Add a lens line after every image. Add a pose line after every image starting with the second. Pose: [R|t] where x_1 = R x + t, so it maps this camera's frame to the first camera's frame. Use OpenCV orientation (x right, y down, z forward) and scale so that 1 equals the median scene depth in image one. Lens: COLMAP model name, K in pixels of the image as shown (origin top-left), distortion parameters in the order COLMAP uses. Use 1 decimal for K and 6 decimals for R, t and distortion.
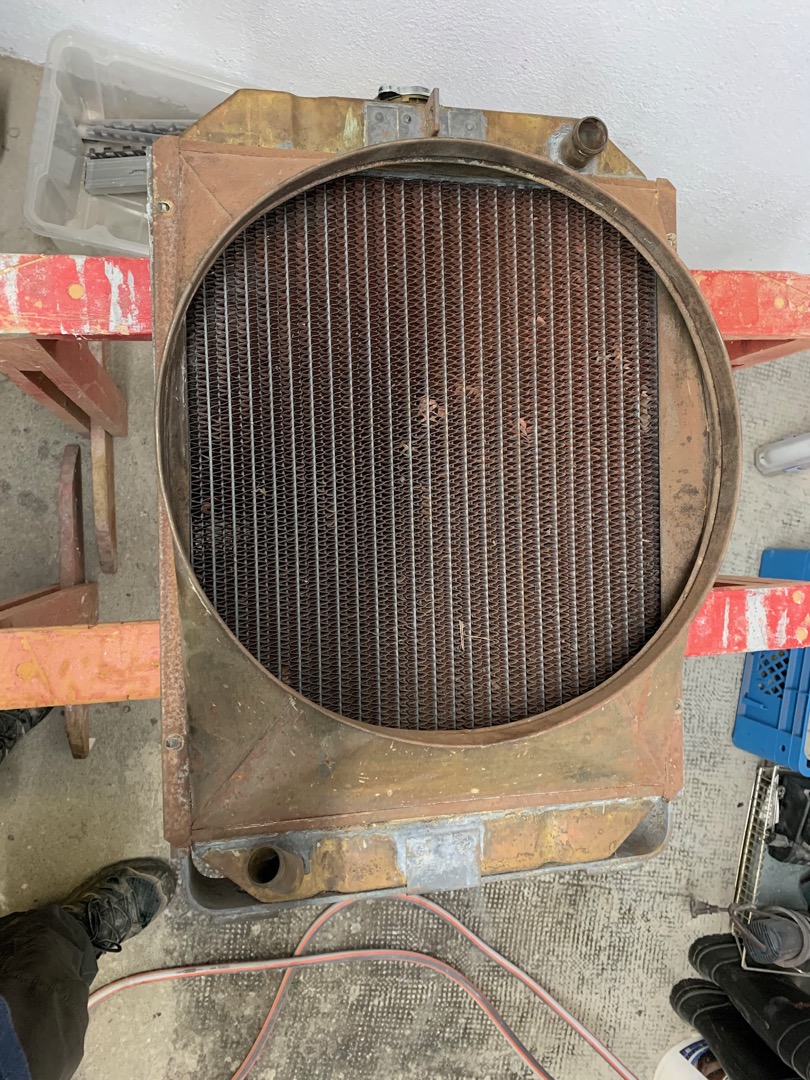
lens RADIAL K [[815.1, 0, 408.1], [0, 815.1, 540.3], [0, 0, 1]] dist [0.003008, 0.008333]
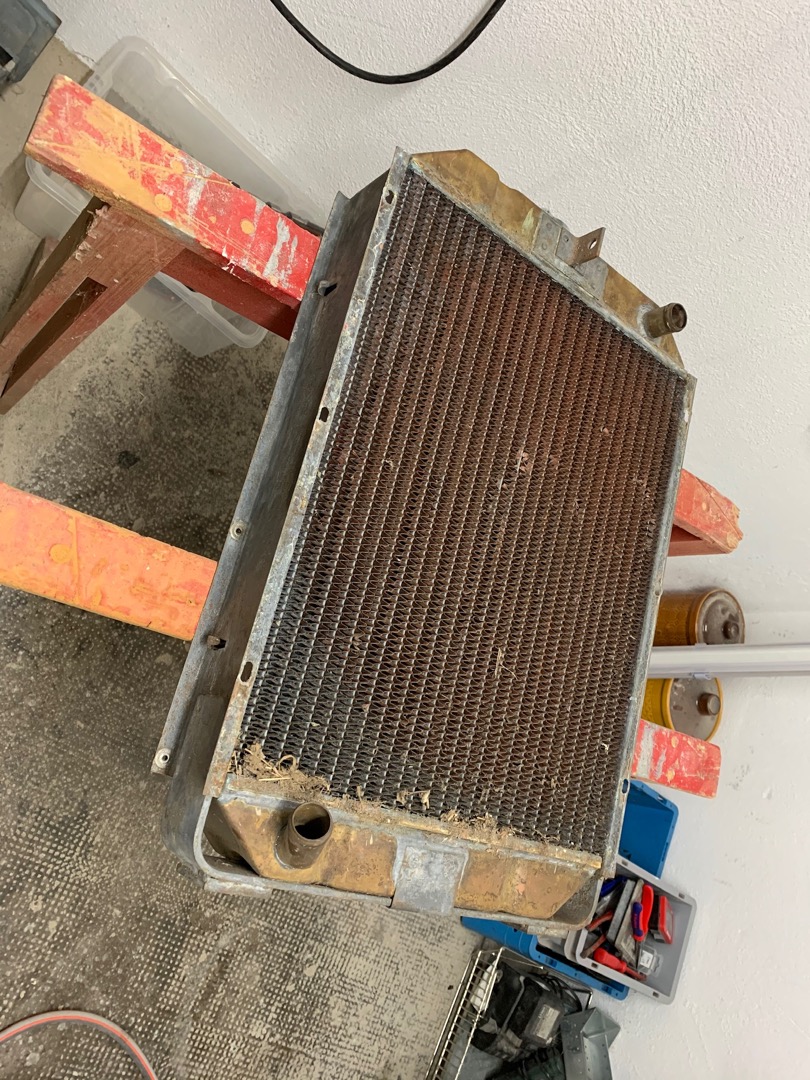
lens RADIAL K [[815.1, 0, 408.3], [0, 815.1, 533.8], [0, 0, 1]] dist [0.003008, 0.008333]
pose [[0.876411, 0.353827, 0.326666, -0.179578], [-0.265300, 0.920874, -0.285669, 0.120365], [-0.401895, 0.163699, 0.900934, 0.025720]]
